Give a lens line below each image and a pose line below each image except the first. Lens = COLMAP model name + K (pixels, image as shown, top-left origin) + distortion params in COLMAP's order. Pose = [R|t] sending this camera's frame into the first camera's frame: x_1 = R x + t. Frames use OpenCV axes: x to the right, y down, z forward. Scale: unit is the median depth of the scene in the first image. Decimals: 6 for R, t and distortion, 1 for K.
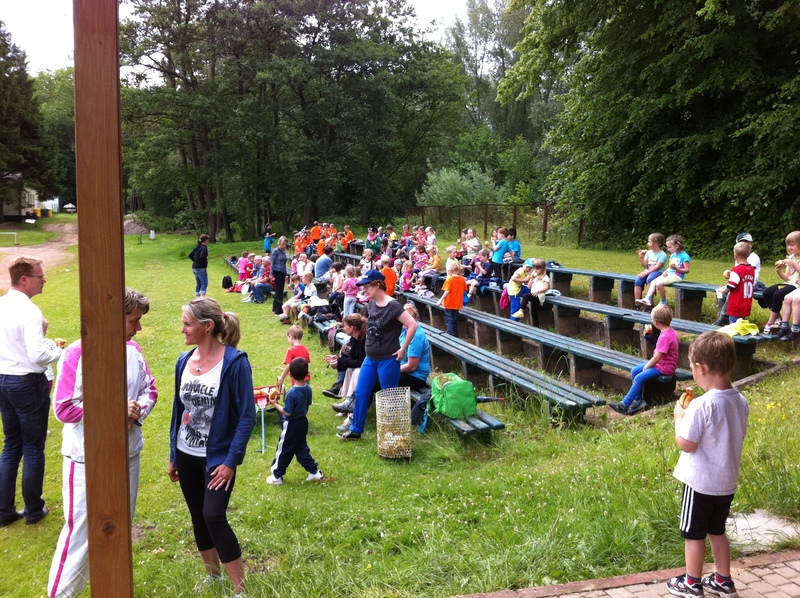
lens RADIAL K [[725.6, 0, 401.8], [0, 725.6, 317.6], [0, 0, 1]] dist [0.109763, -0.261740]
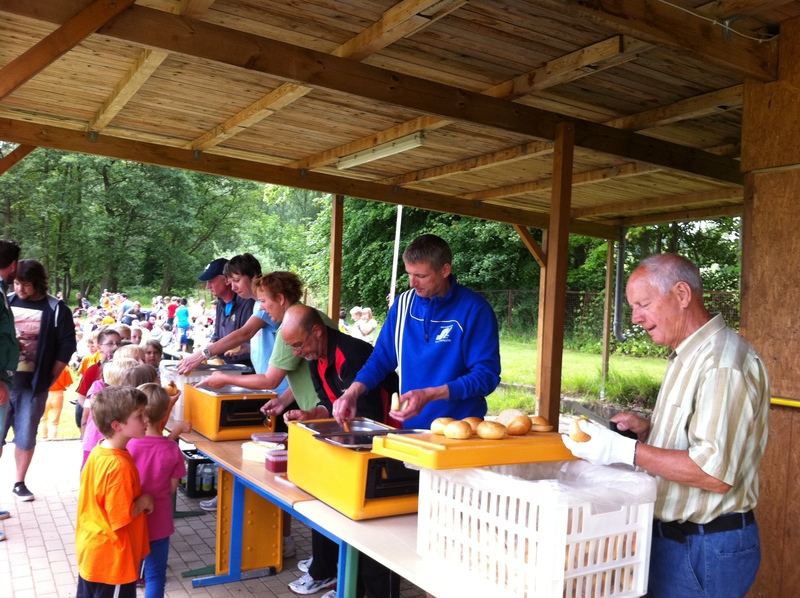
lens RADIAL K [[701.9, 0, 391.9], [0, 701.9, 347.1], [0, 0, 1]] dist [0.084659, -0.191808]
pose [[0.971185, 0.016434, 0.237759, 0.033617], [-0.002387, 0.998240, -0.059248, 0.014181], [-0.238314, 0.056974, 0.969516, -0.122610]]
